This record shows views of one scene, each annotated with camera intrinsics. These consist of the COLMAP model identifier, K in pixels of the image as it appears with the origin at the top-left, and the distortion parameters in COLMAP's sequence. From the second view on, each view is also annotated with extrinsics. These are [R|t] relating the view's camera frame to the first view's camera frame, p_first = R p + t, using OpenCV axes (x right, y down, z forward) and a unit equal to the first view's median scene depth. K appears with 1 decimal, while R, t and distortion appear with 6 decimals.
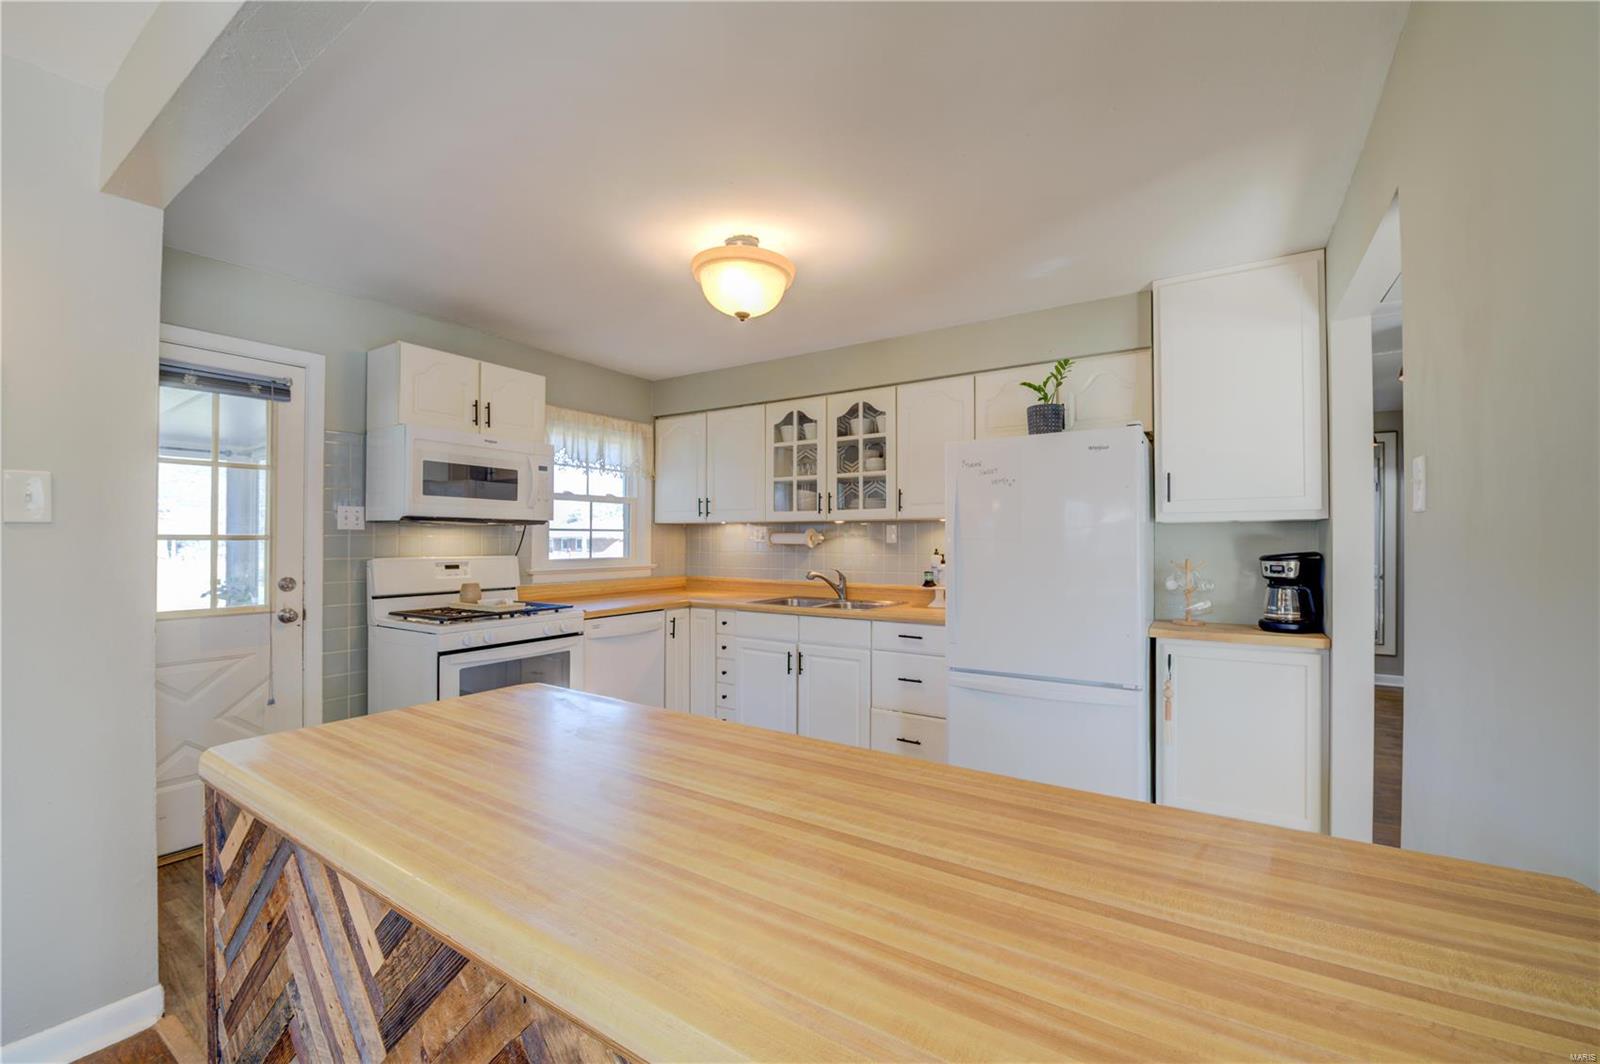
lens RADIAL K [[653.6, 0, 813.7], [0, 653.6, 538.8], [0, 0, 1]] dist [-0.001614, -0.000069]
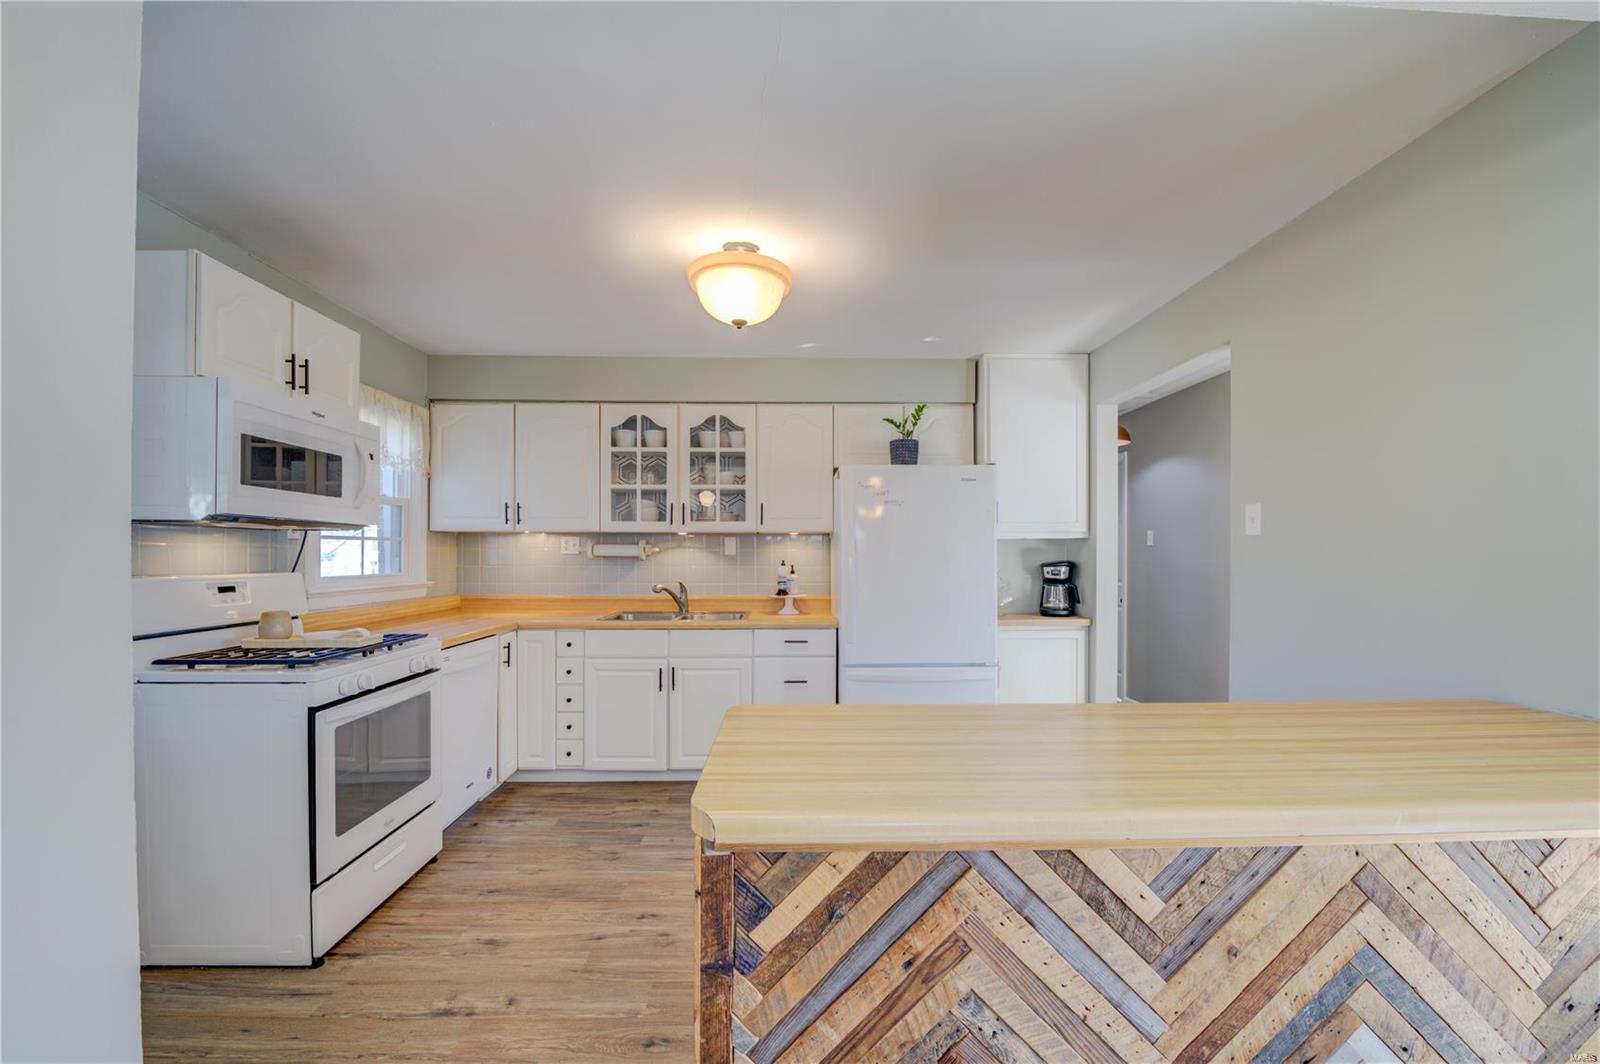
lens RADIAL K [[658.2, 0, 810.2], [0, 658.2, 562.3], [0, 0, 1]] dist [-0.001562, -0.000252]
pose [[0.830726, -0.006406, 0.556645, -0.385849], [-0.002393, 0.999883, 0.015078, 0.002302], [-0.556677, -0.013858, 0.830614, 0.074624]]
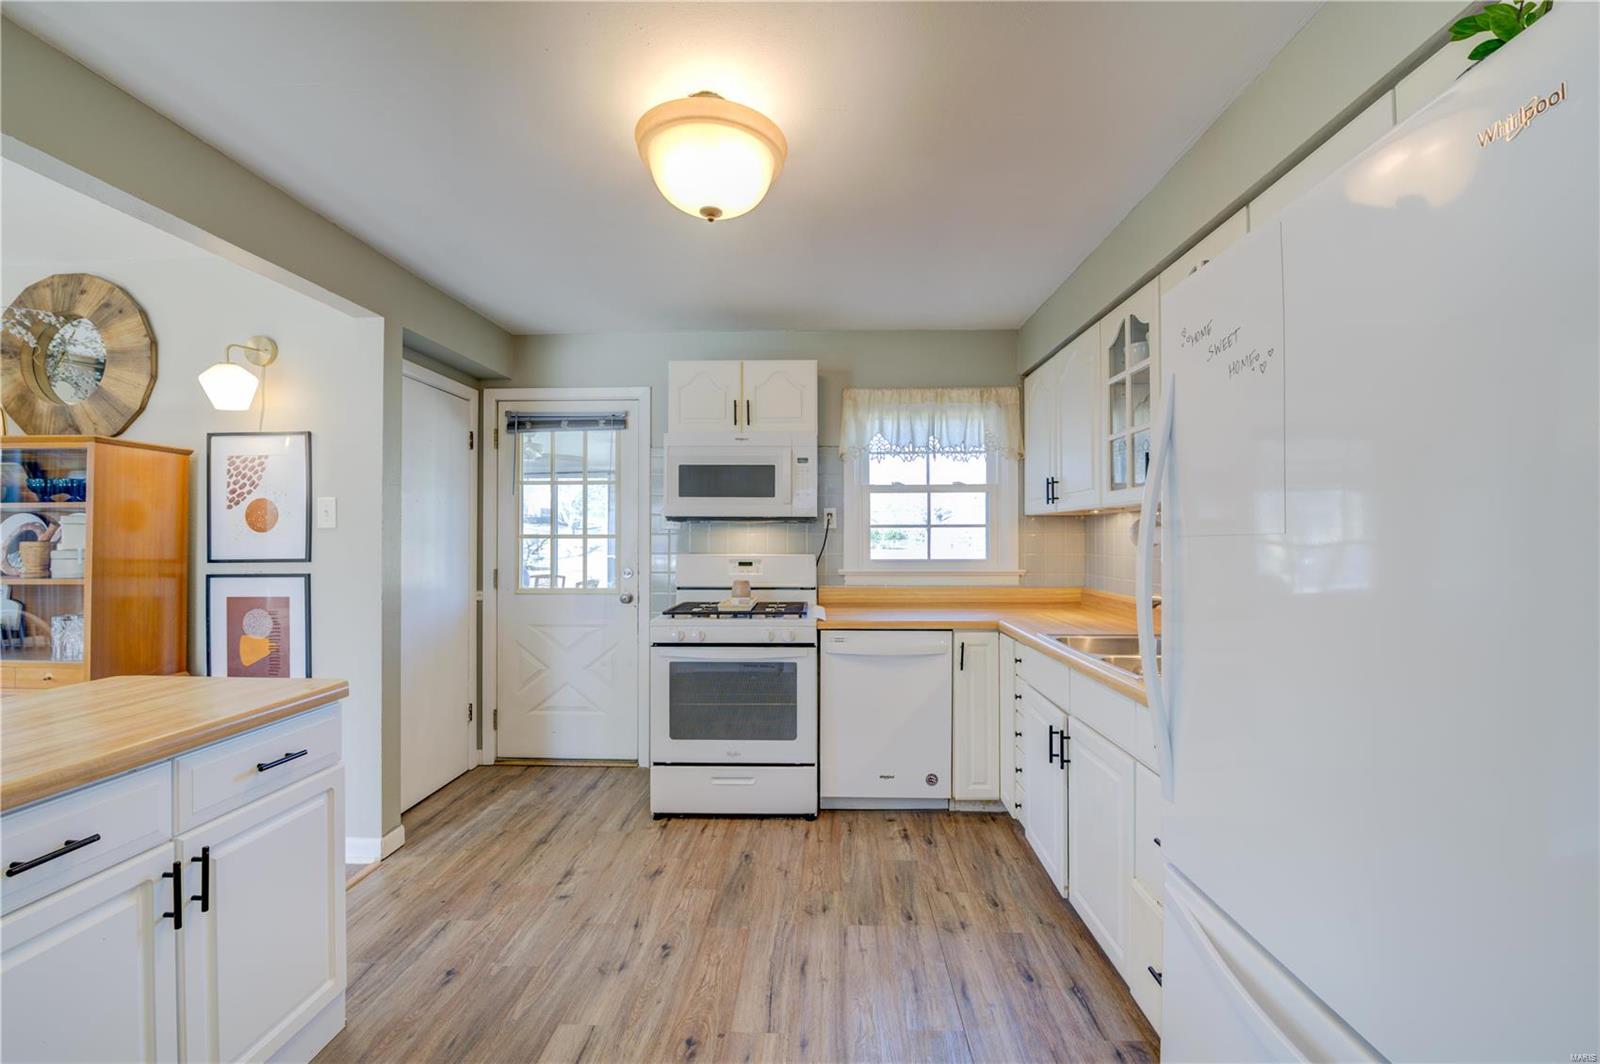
lens RADIAL K [[671.8, 0, 803.4], [0, 671.8, 525.6], [0, 0, 1]] dist [-0.016449, 0.000094]
pose [[0.510064, -0.012383, -0.860047, 0.372497], [0.002285, 0.999912, -0.013042, -0.003258], [0.860133, 0.004687, 0.510048, 0.481037]]
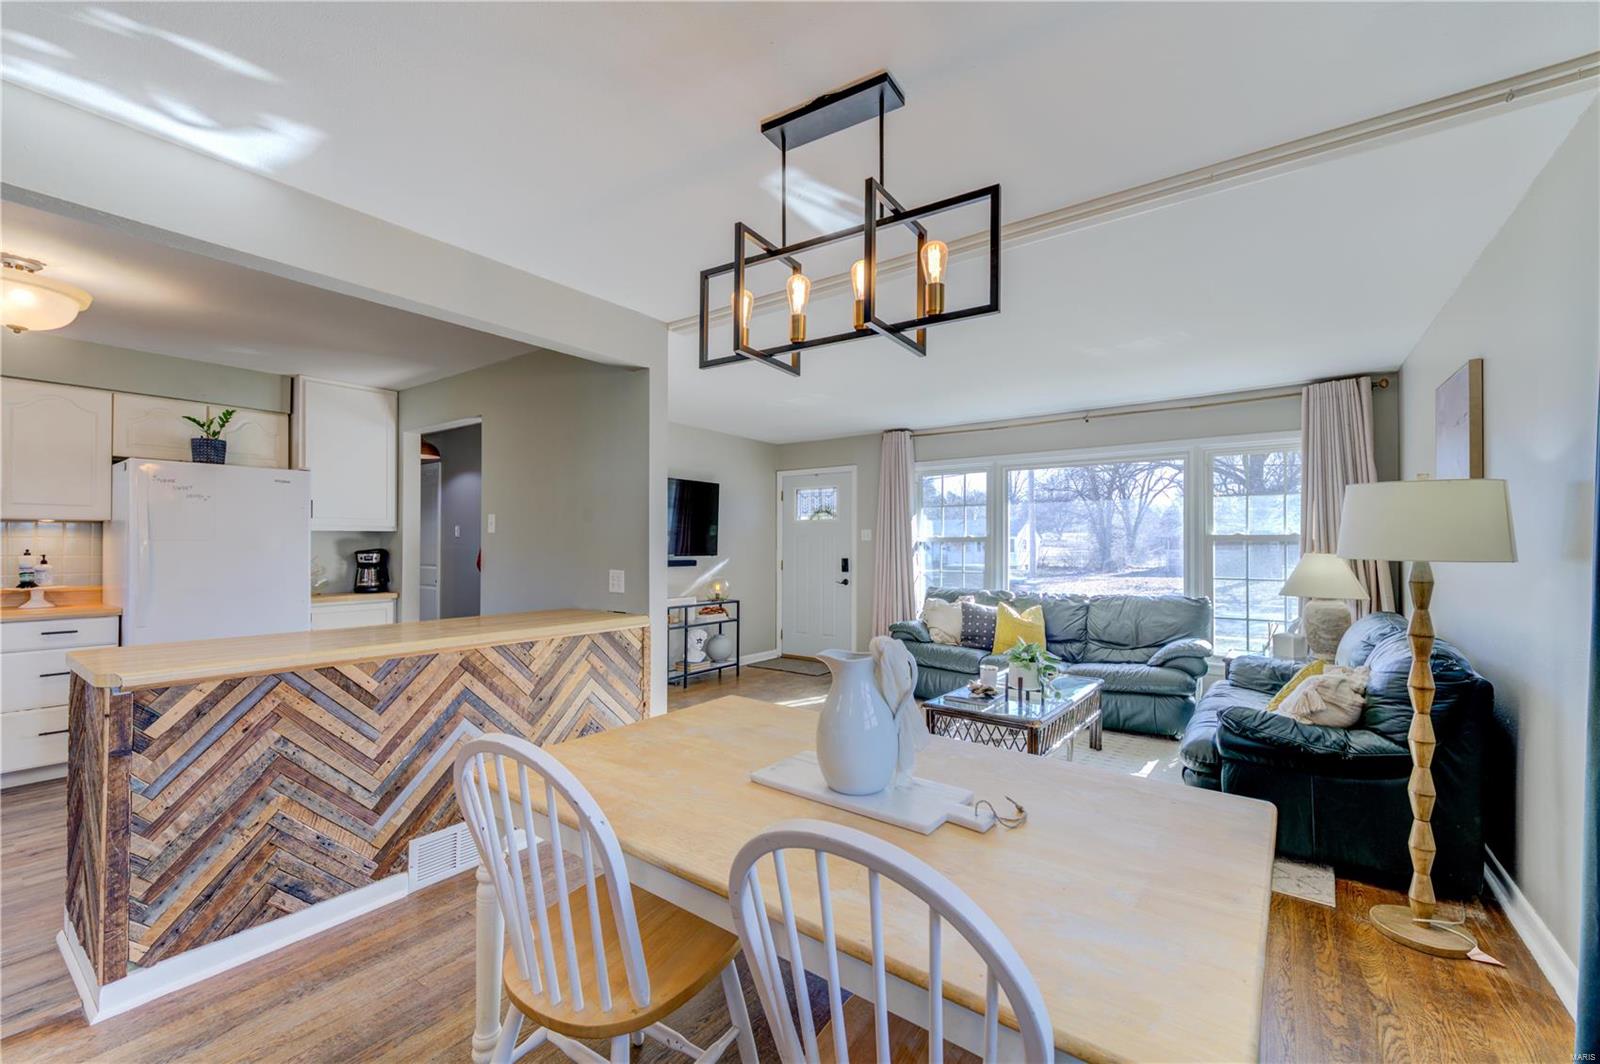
lens RADIAL K [[628.4, 0, 810.0], [0, 628.4, 538.8], [0, 0, 1]] dist [-0.009418, -0.000166]
pose [[0.043554, 0.009671, 0.999004, -0.699509], [-0.006157, 0.999937, -0.009411, 0.001030], [-0.999032, -0.005741, 0.043611, -0.216691]]
